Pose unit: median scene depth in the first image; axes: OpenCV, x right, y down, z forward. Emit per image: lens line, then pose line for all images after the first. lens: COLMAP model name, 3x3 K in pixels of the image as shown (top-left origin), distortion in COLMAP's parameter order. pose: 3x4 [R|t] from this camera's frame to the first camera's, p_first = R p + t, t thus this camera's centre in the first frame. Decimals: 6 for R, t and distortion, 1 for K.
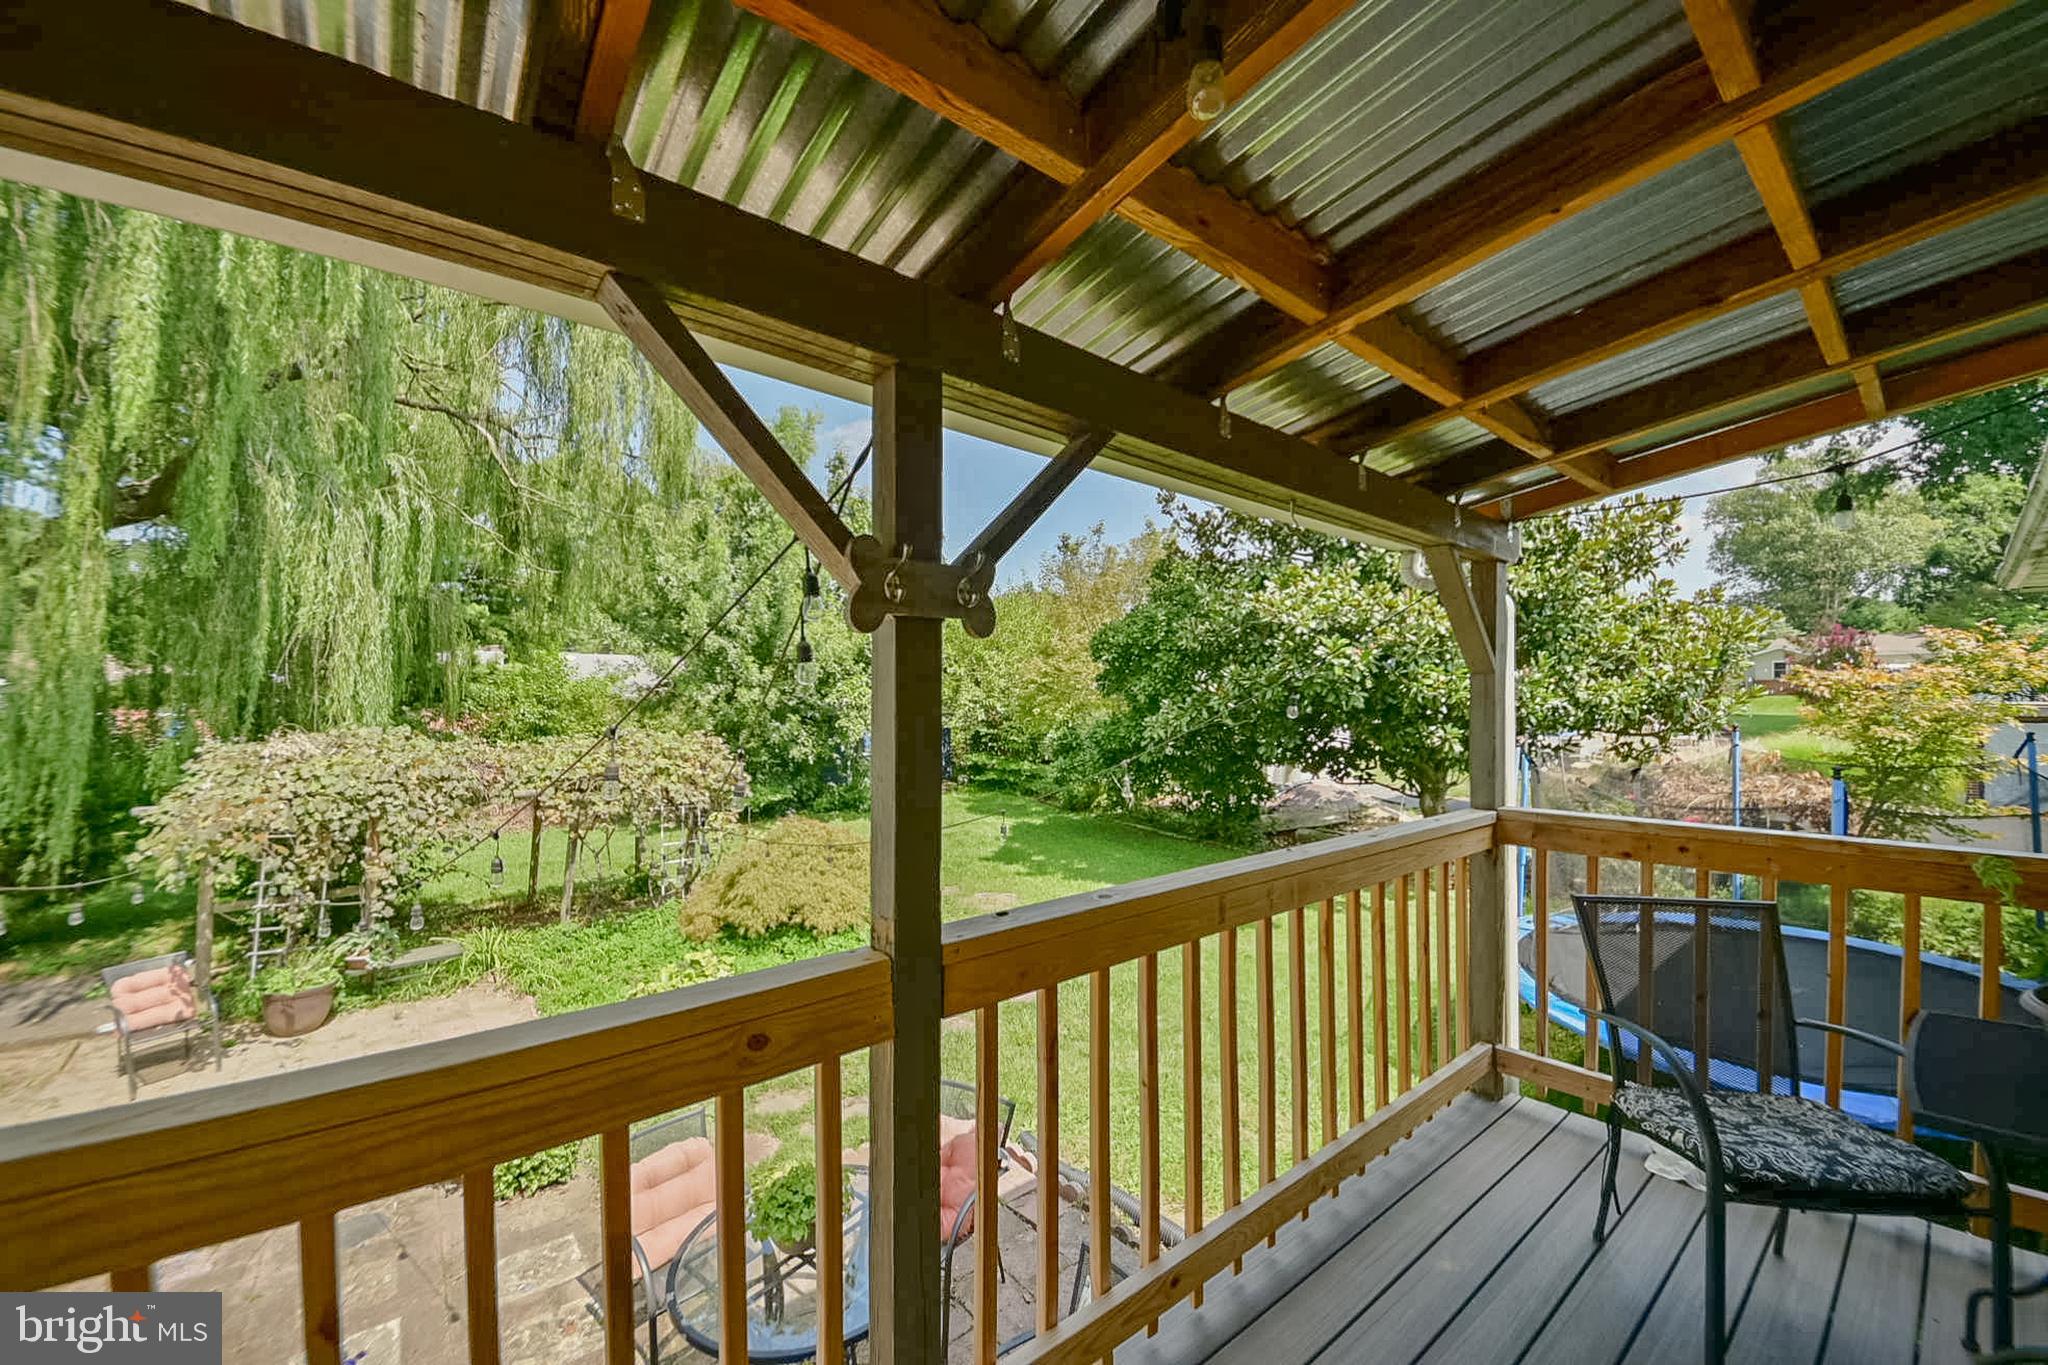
lens RADIAL K [[777.8, 0, 987.7], [0, 777.8, 670.3], [0, 0, 1]] dist [0.000168, 0.000039]
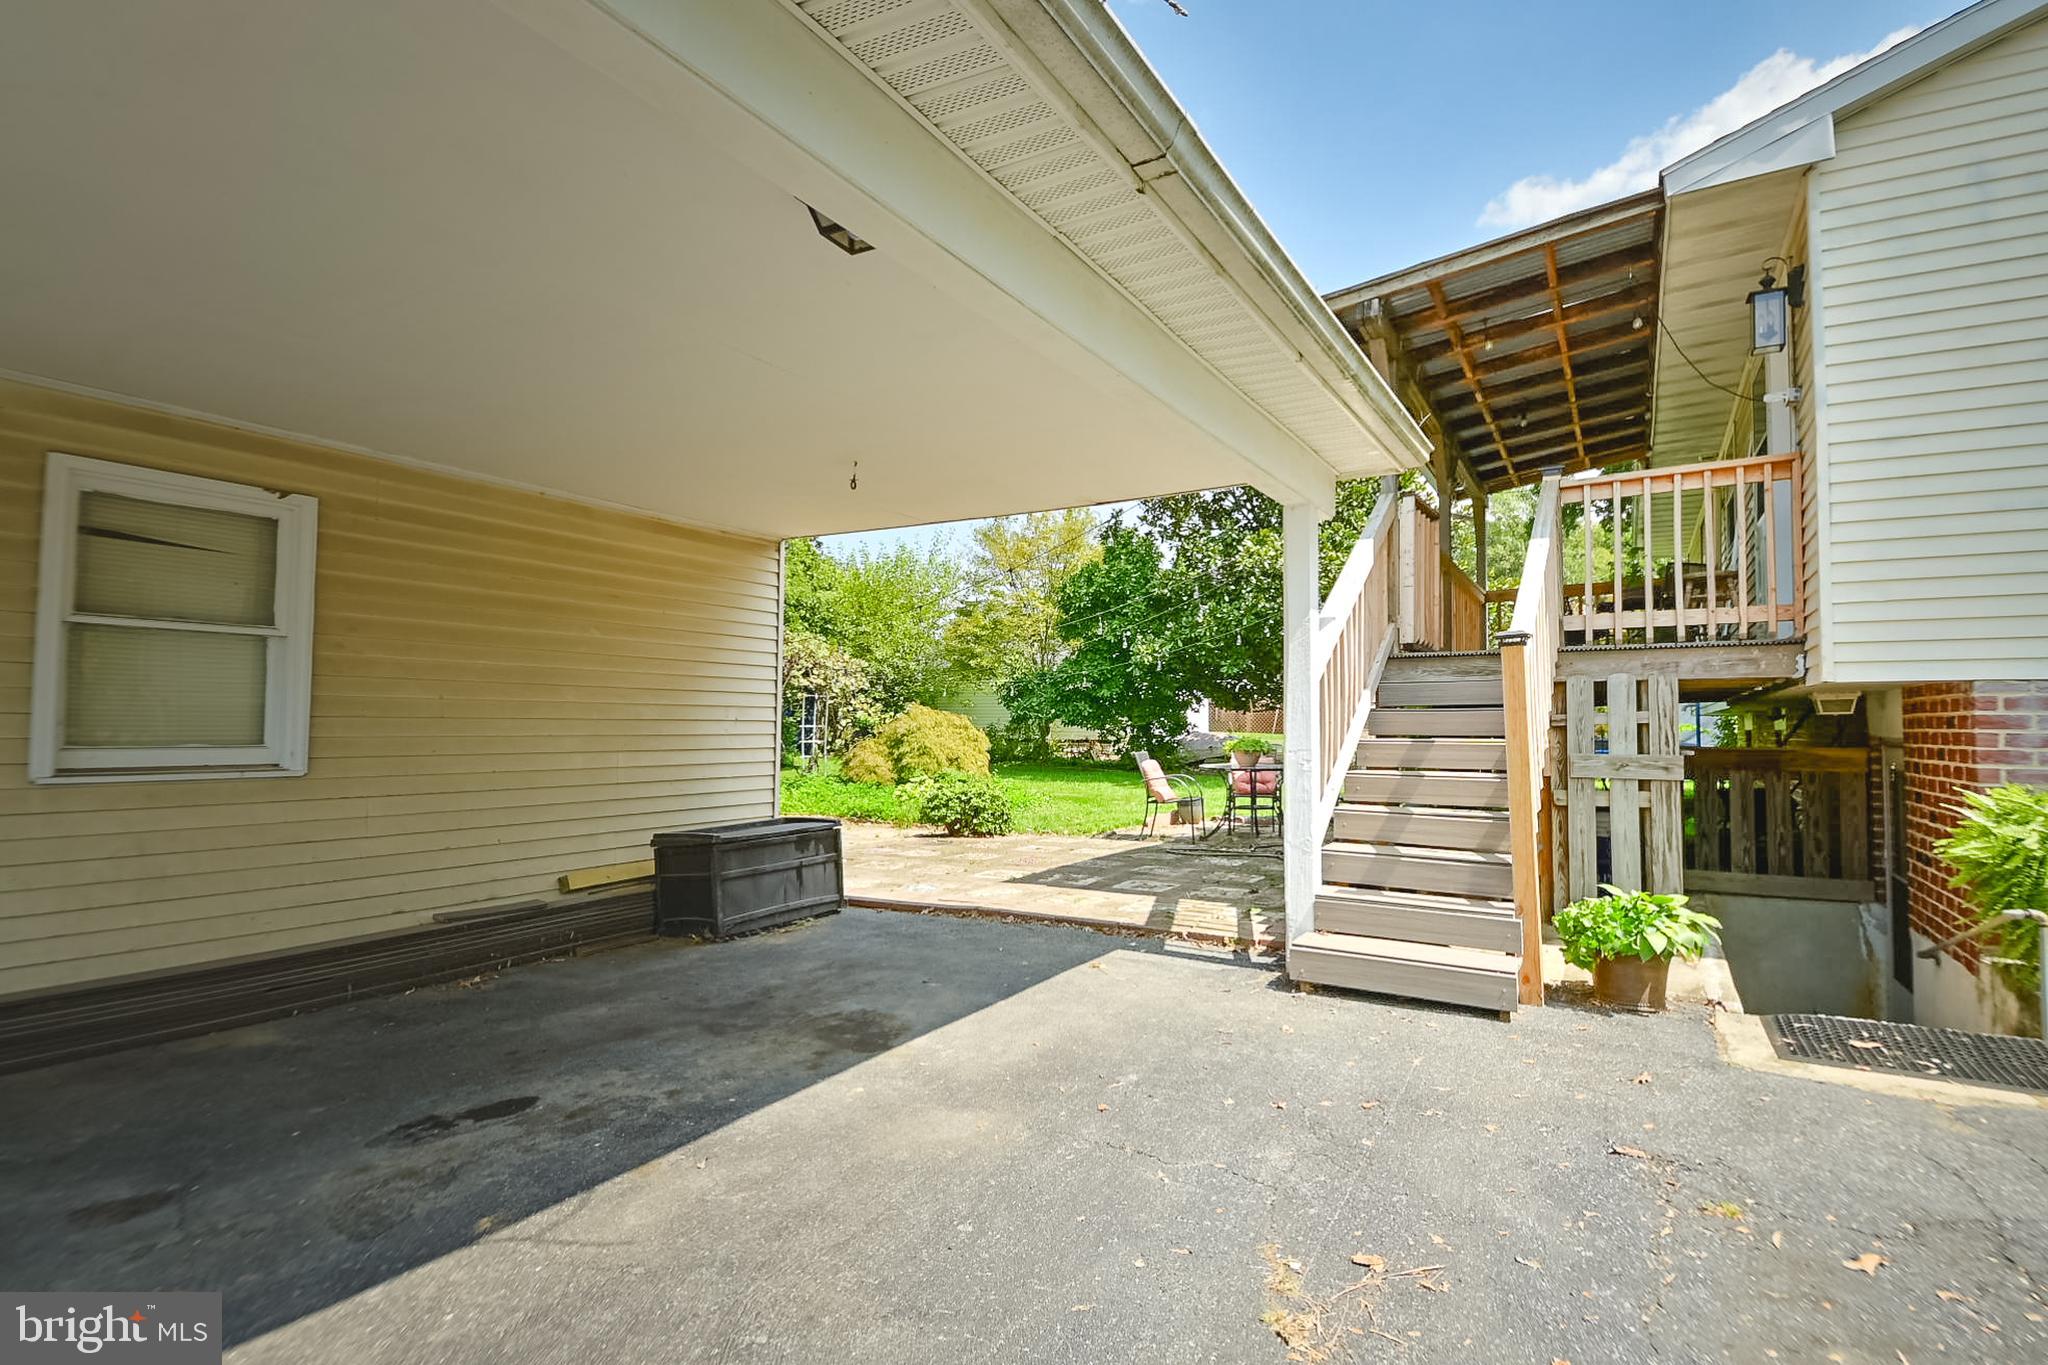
lens RADIAL K [[970.8, 0, 1024.0], [0, 970.8, 682.5], [0, 0, 1]] dist [0.000580, -0.000024]
pose [[0.938979, 0.020172, 0.343383, -0.403869], [-0.019852, 0.999793, -0.004449, 0.104309], [-0.343401, -0.002640, 0.939185, -0.332886]]
